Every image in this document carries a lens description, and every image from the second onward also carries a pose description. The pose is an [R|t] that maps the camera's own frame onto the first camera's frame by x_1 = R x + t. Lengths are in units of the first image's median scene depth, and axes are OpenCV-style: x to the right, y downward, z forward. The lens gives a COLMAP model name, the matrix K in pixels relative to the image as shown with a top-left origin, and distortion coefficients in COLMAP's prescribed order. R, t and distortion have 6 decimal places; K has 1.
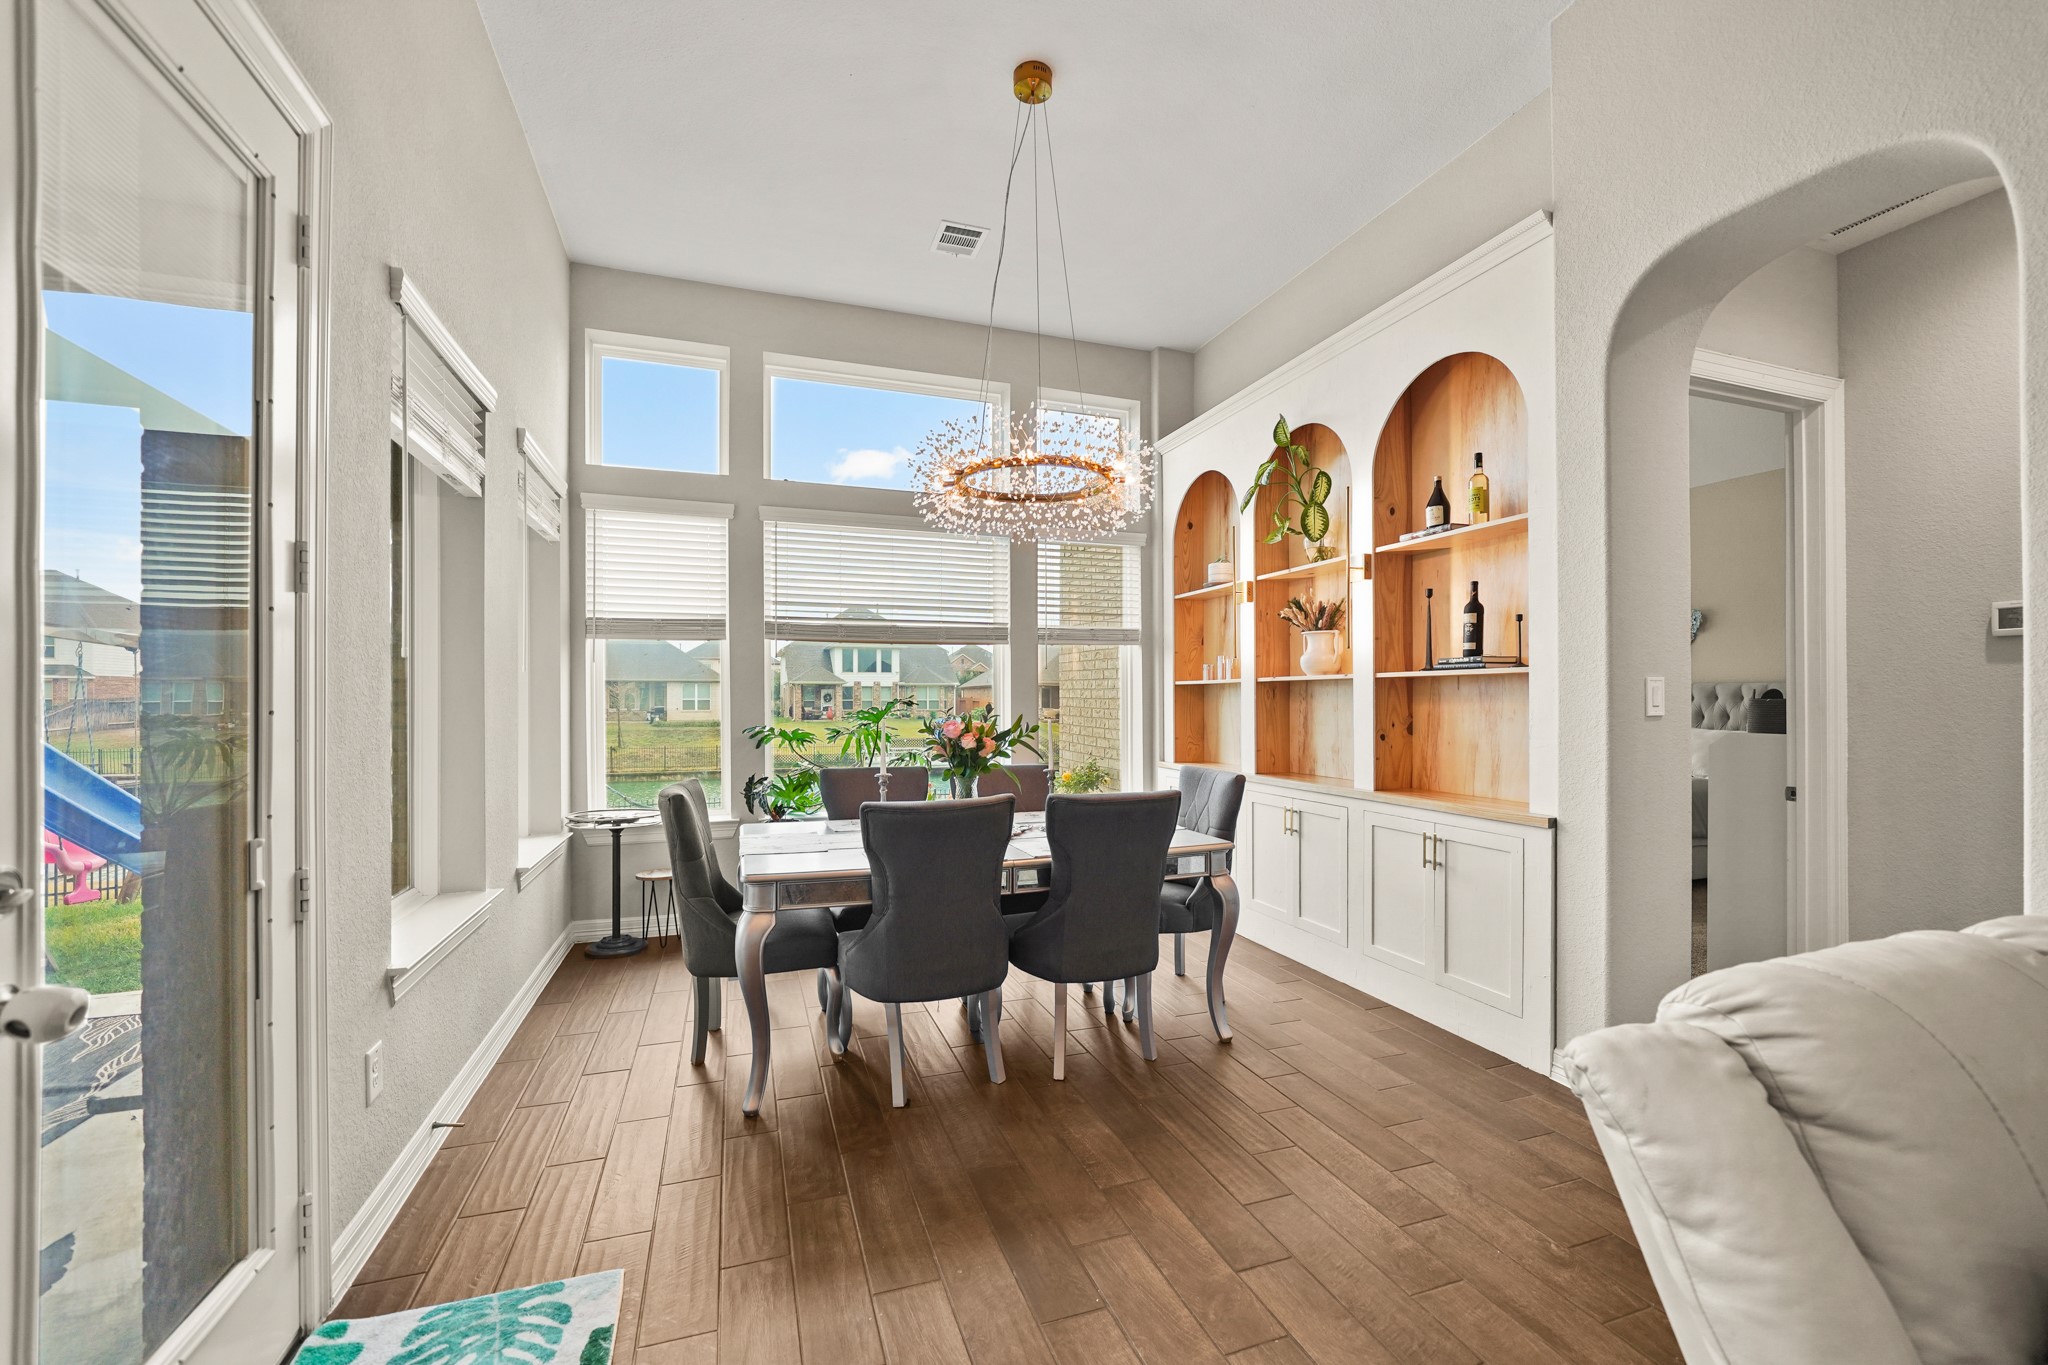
lens RADIAL K [[819.4, 0, 1007.9], [0, 819.4, 697.2], [0, 0, 1]] dist [0.002834, 0.000992]
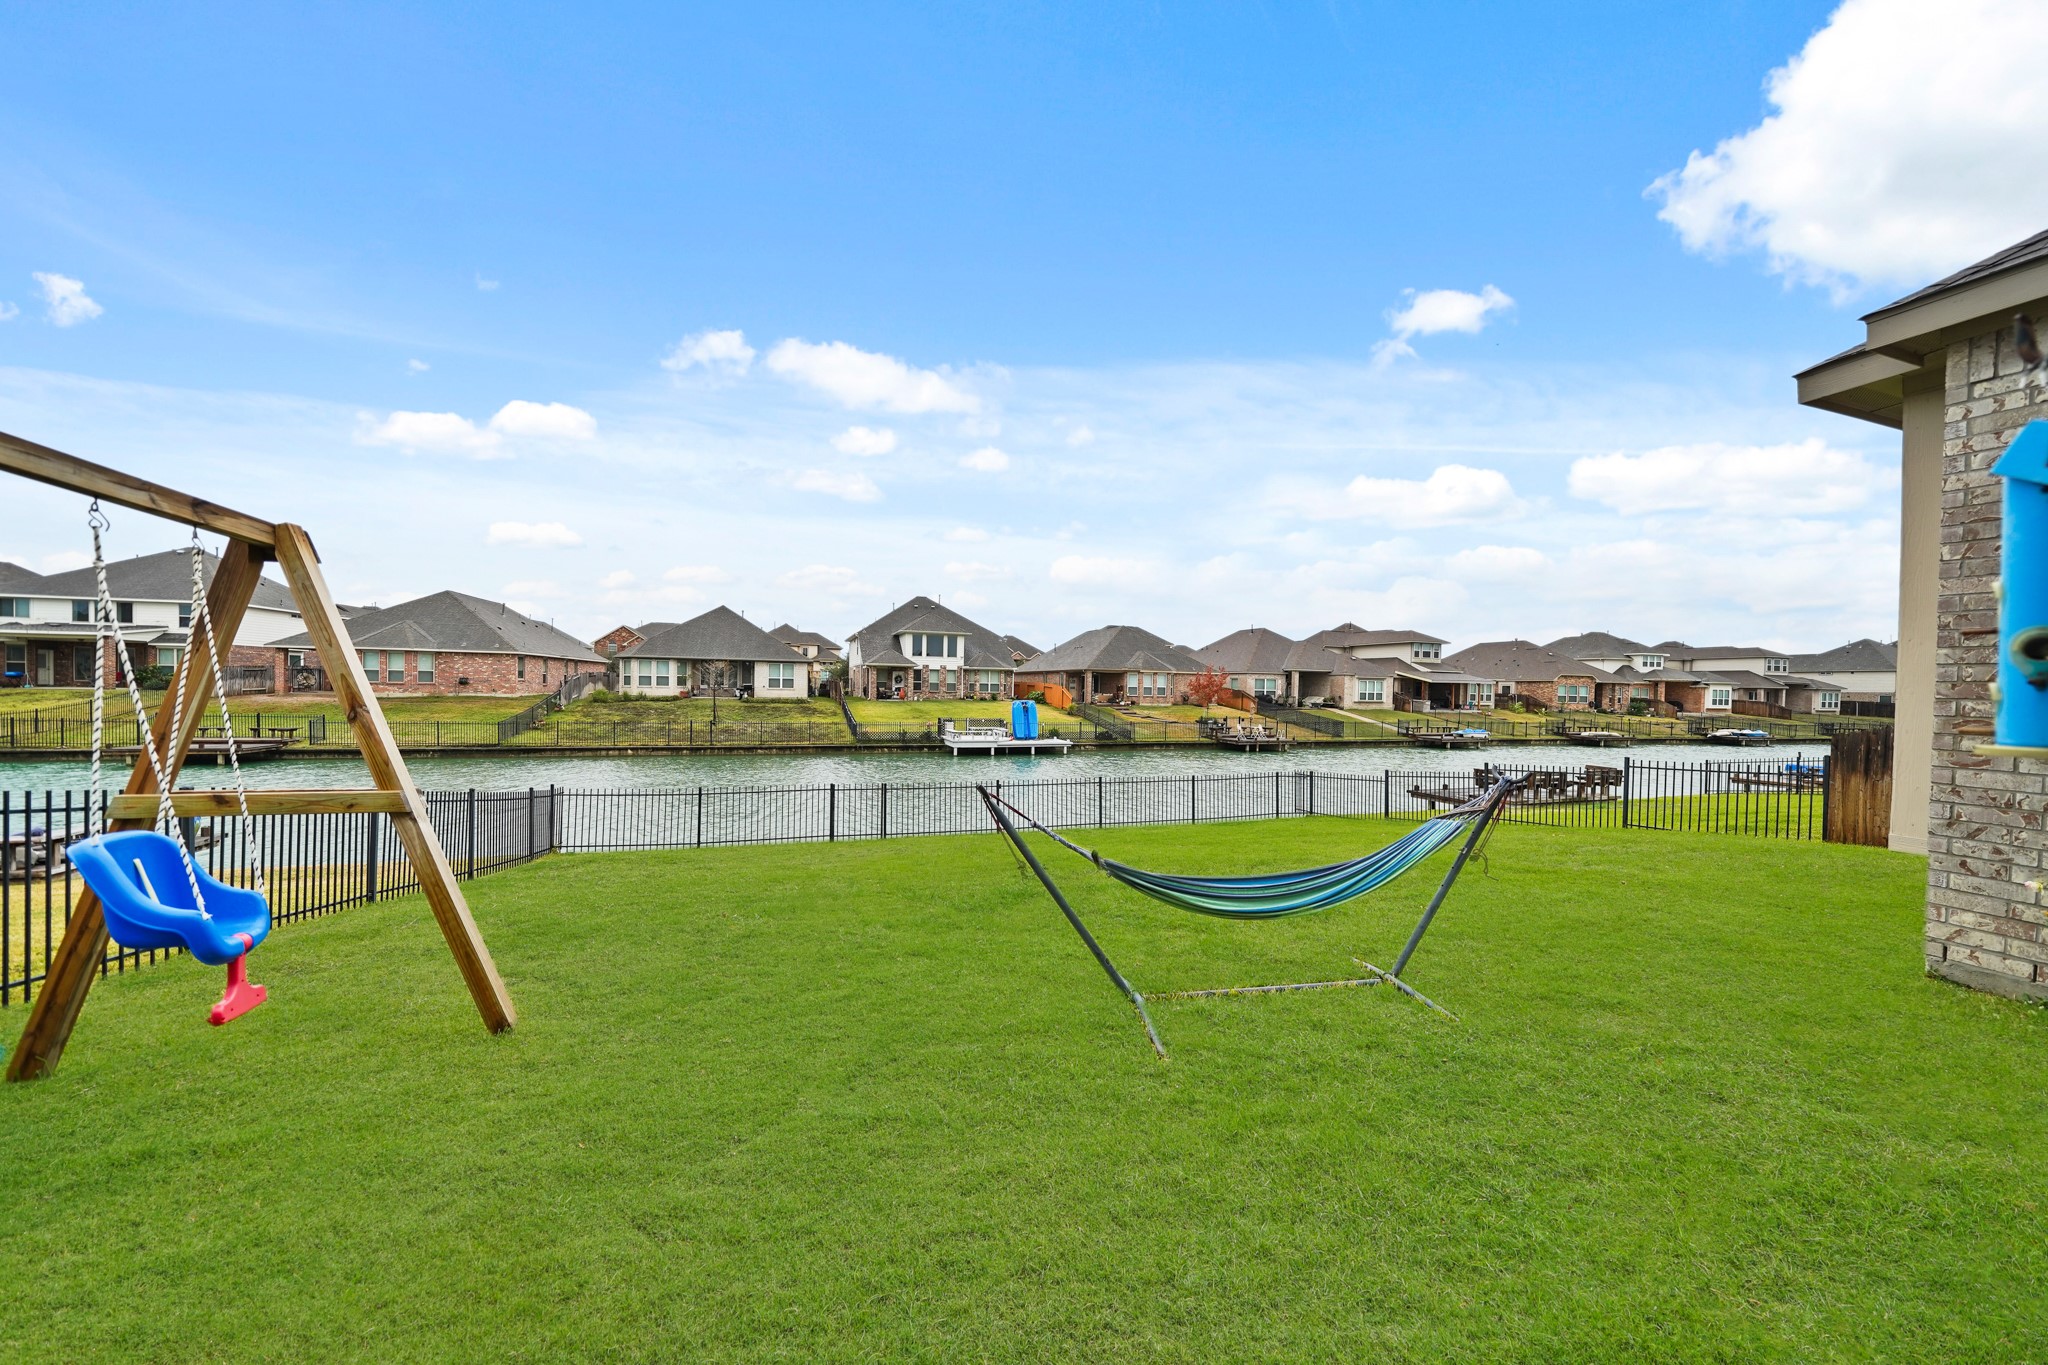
lens RADIAL K [[721.3, 0, 1025.5], [0, 721.3, 678.9], [0, 0, 1]] dist [-0.008551, 0.000586]
pose [[0.999790, 0.020409, 0.001833, -0.452290], [-0.020399, 0.999778, -0.005253, 0.015727], [-0.001940, 0.005214, 0.999985, 0.386445]]
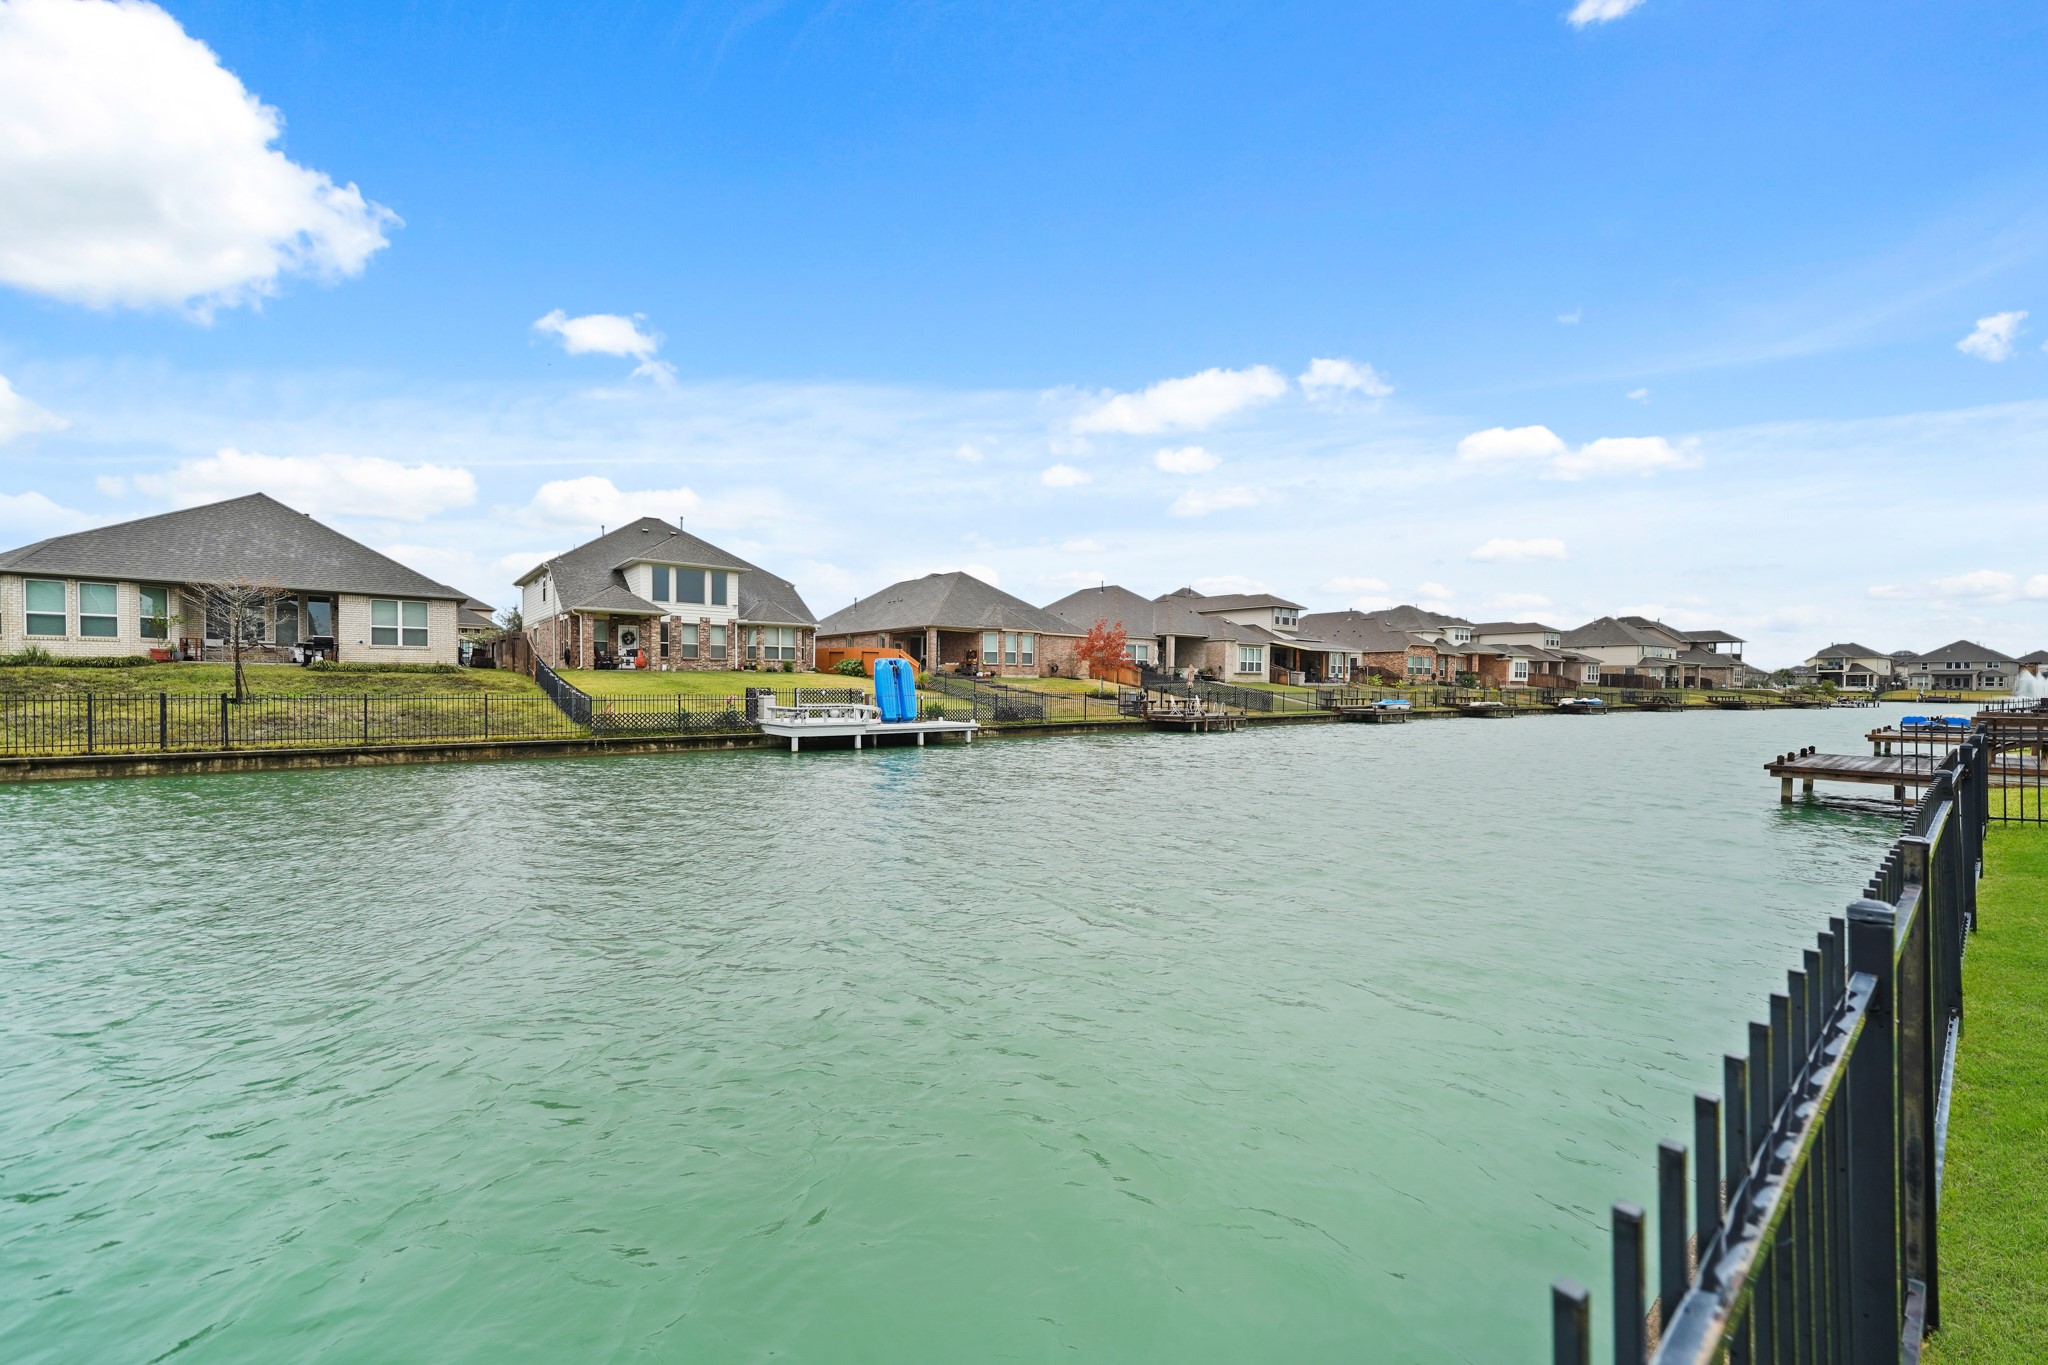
lens RADIAL K [[819.4, 0, 1030.8], [0, 819.4, 686.0], [0, 0, 1]] dist [0.002834, 0.000992]
pose [[0.939291, 0.005794, 0.343072, -1.197209], [-0.008845, 0.999934, 0.007330, 0.267149], [-0.343007, -0.009919, 0.939281, 2.261275]]
